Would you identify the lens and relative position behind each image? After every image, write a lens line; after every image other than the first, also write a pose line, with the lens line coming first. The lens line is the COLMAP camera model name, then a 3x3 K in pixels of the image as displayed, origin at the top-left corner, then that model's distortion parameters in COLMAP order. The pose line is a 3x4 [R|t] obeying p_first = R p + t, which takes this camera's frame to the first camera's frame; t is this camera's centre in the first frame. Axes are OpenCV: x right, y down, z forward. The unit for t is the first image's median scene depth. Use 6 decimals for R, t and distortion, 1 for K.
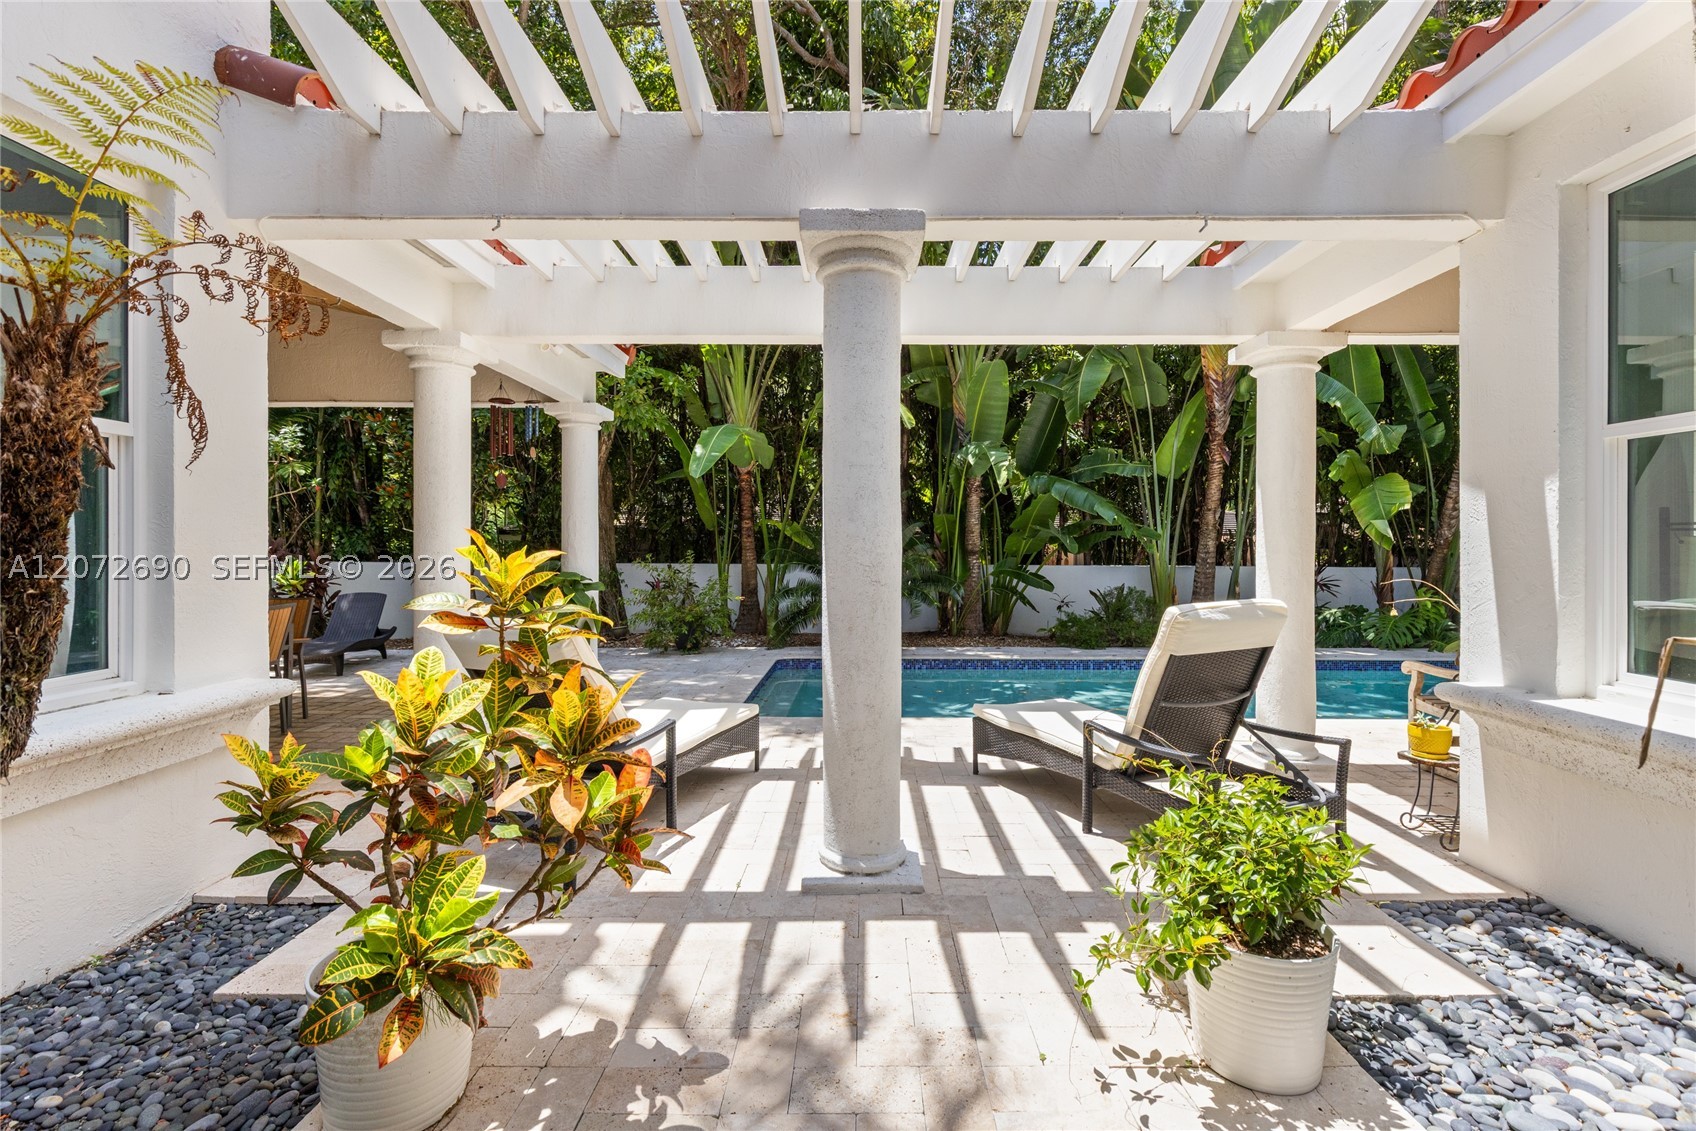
lens RADIAL K [[771.3, 0, 861.7], [0, 771.3, 551.3], [0, 0, 1]] dist [0.011700, -0.000949]
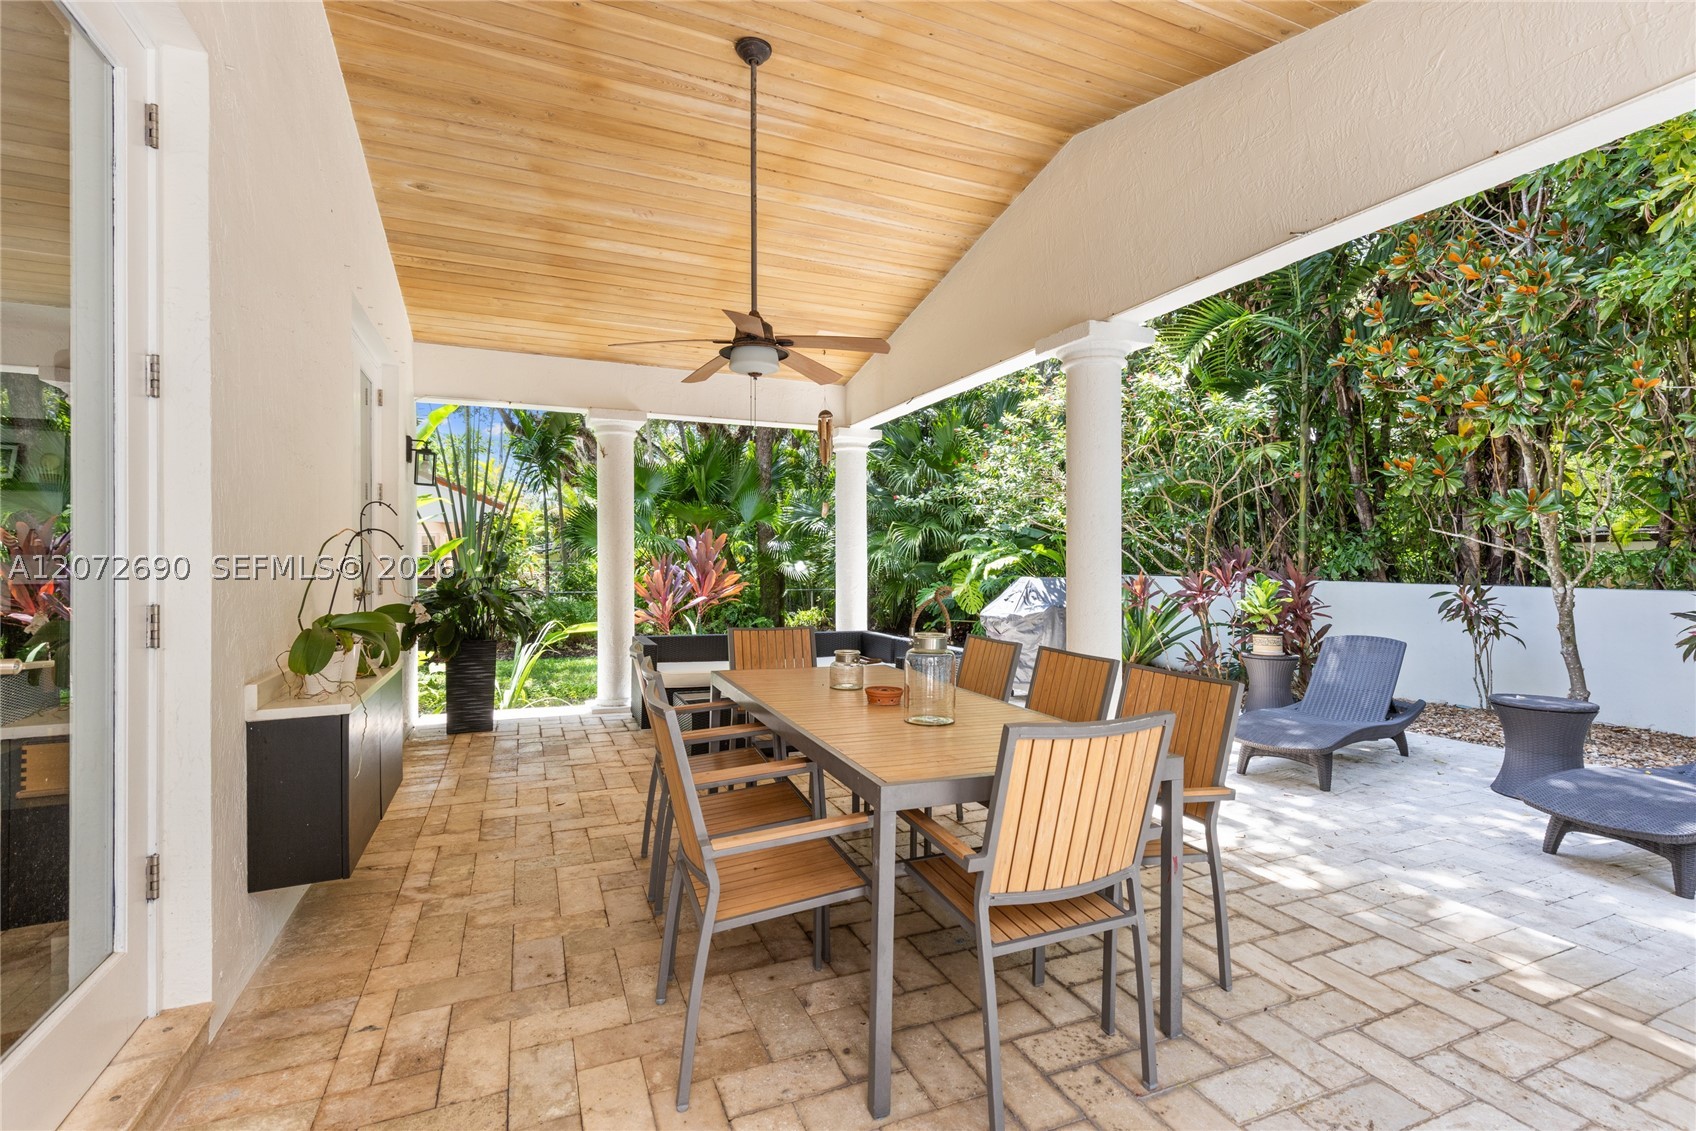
lens RADIAL K [[771.3, 0, 855.9], [0, 771.3, 560.8], [0, 0, 1]] dist [0.011700, -0.000949]
pose [[0.407505, -0.011888, -0.913126, -0.185909], [0.002046, 0.999925, -0.012105, 0.002331], [0.913201, 0.003064, 0.407499, 0.287665]]
